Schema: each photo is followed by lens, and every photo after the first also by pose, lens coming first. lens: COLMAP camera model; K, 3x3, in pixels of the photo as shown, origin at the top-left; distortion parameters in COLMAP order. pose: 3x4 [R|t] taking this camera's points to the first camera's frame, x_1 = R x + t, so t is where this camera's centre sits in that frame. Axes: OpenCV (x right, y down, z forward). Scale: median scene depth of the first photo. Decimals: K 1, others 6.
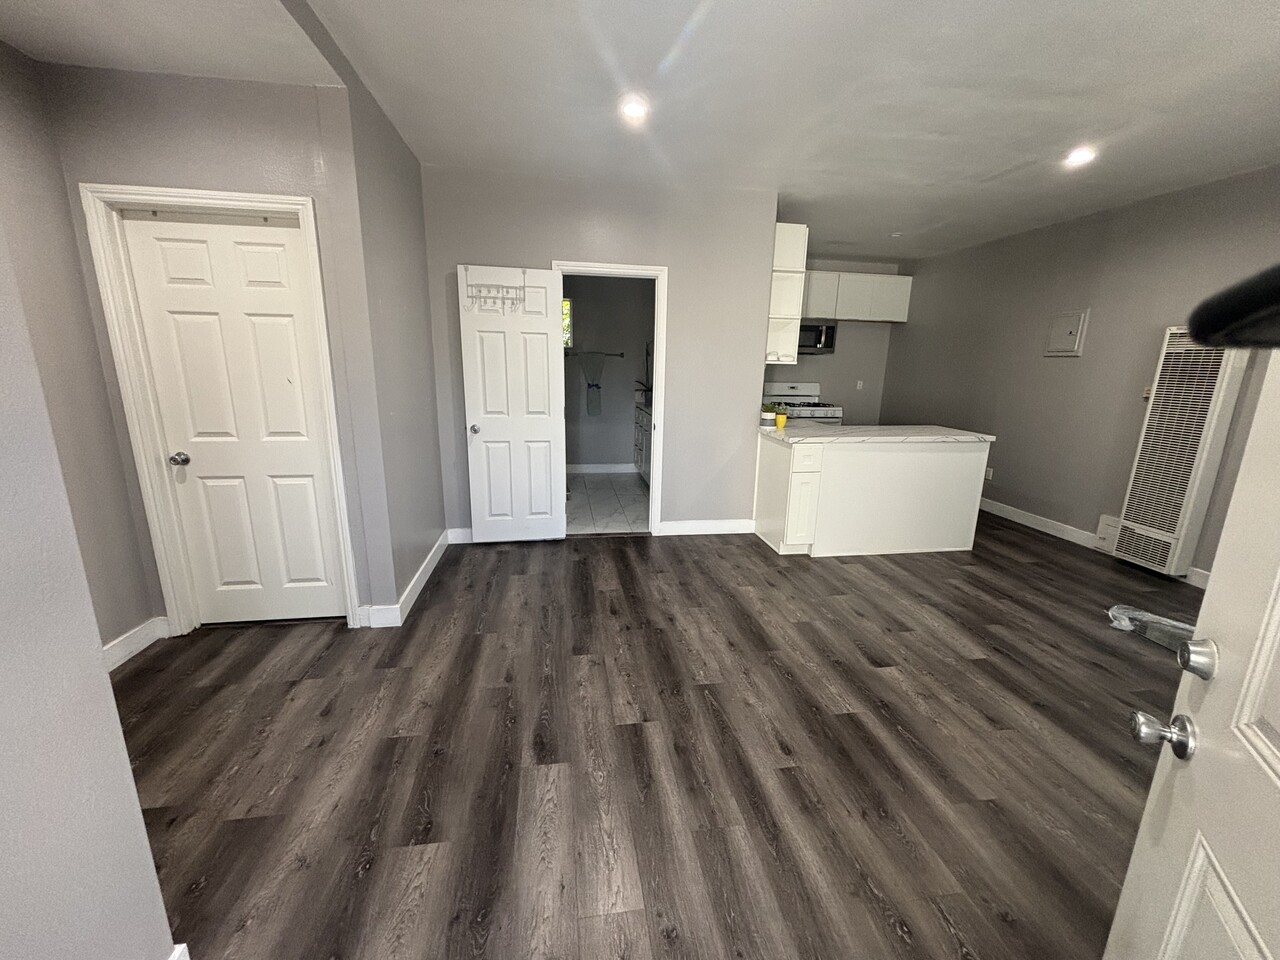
lens RADIAL K [[513.2, 0, 640.0], [0, 513.2, 480.0], [0, 0, 1]] dist [0.002623, -0.000296]
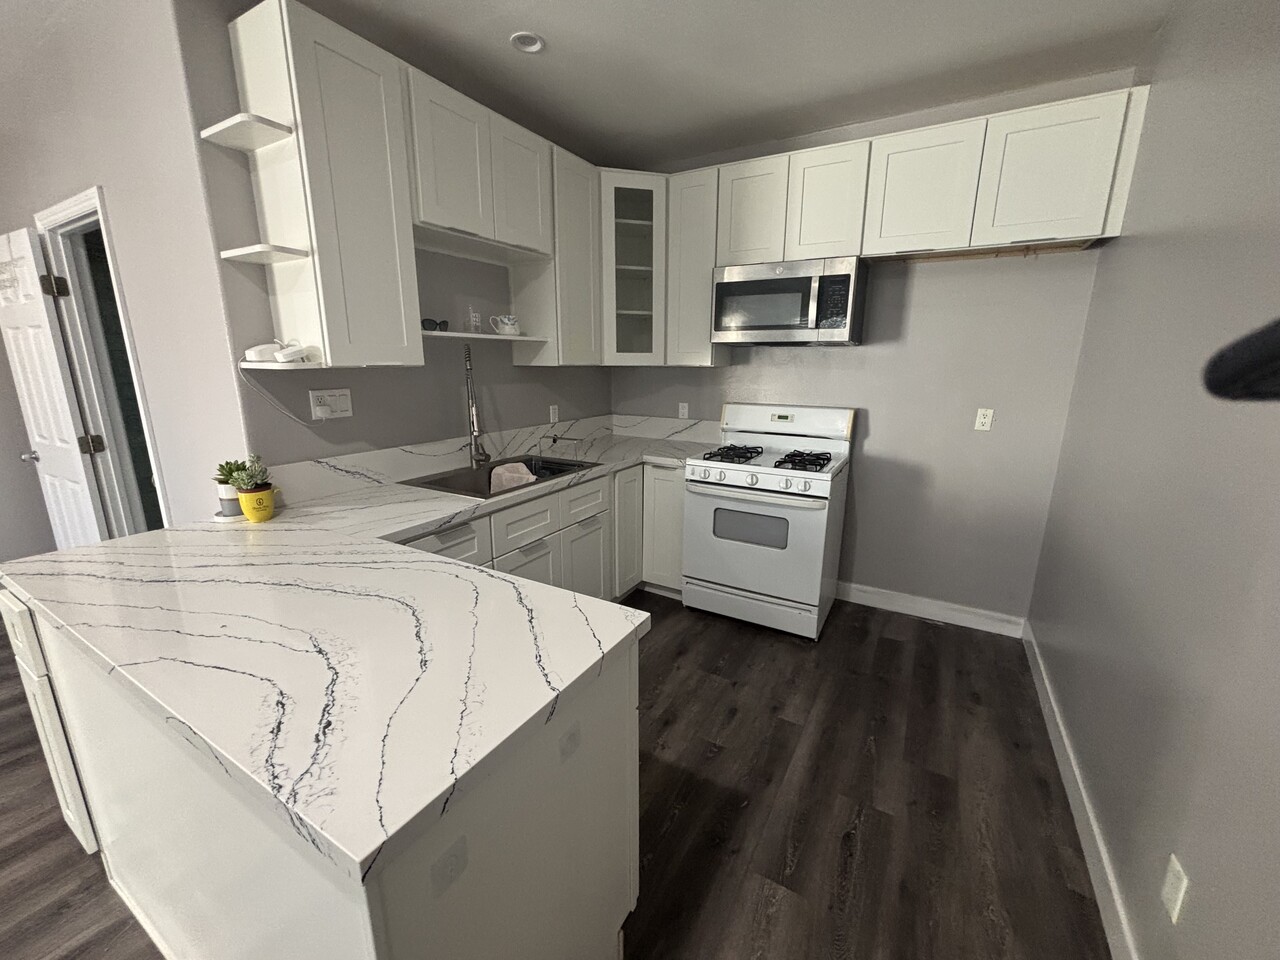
lens RADIAL K [[513.2, 0, 640.0], [0, 513.2, 480.0], [0, 0, 1]] dist [0.002623, -0.000296]
pose [[0.774402, 0.130535, -0.619082, 1.192649], [-0.134261, 0.990105, 0.040821, -0.301492], [0.618285, 0.051506, 0.784265, 1.336270]]
